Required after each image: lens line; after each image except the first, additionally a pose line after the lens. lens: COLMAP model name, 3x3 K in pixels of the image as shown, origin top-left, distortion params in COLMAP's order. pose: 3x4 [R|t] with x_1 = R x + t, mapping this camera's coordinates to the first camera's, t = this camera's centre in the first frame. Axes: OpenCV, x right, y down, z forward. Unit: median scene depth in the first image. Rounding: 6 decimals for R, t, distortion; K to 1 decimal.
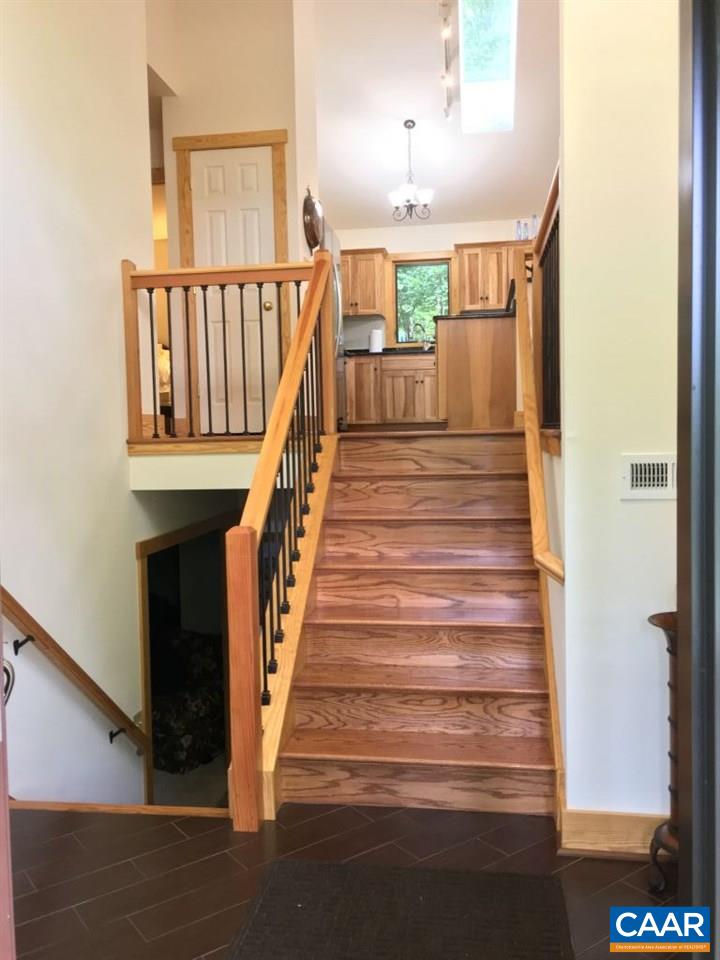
lens RADIAL K [[811.9, 0, 362.8], [0, 811.9, 478.7], [0, 0, 1]] dist [0.062183, 0.001681]
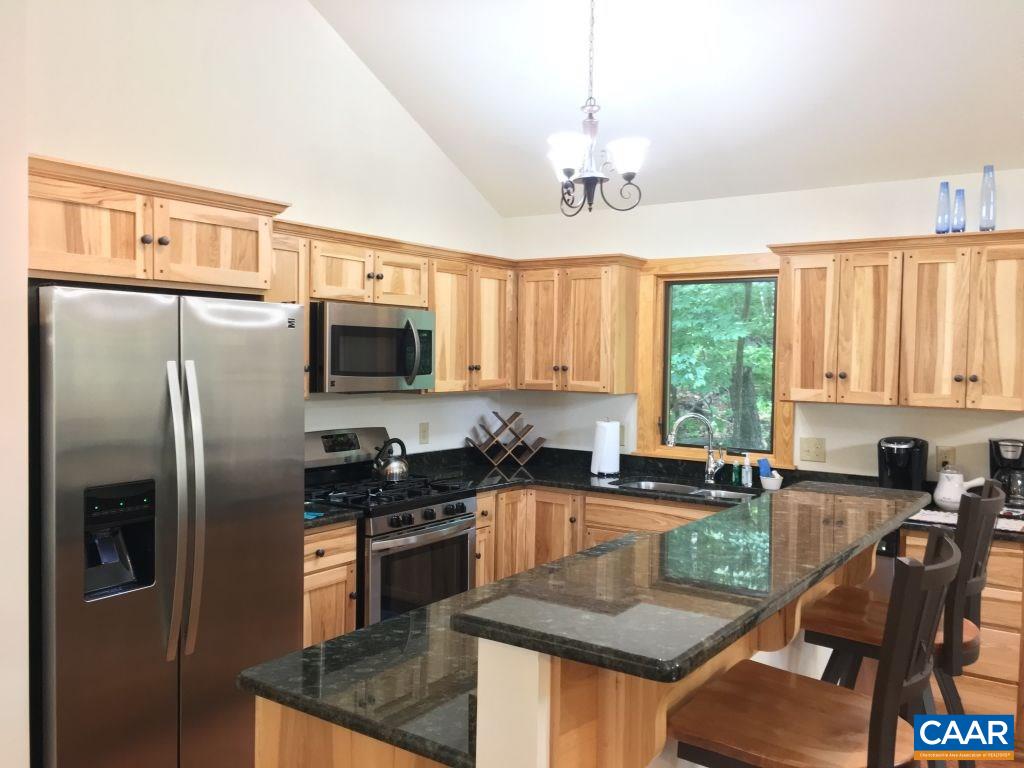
lens RADIAL K [[866.1, 0, 511.4], [0, 866.1, 388.0], [0, 0, 1]] dist [0.062183, 0.001681]
pose [[0.903677, 0.049162, -0.425384, 0.188089], [-0.058837, 0.998221, -0.009626, -0.201770], [0.424154, 0.033727, 0.904962, 0.537423]]
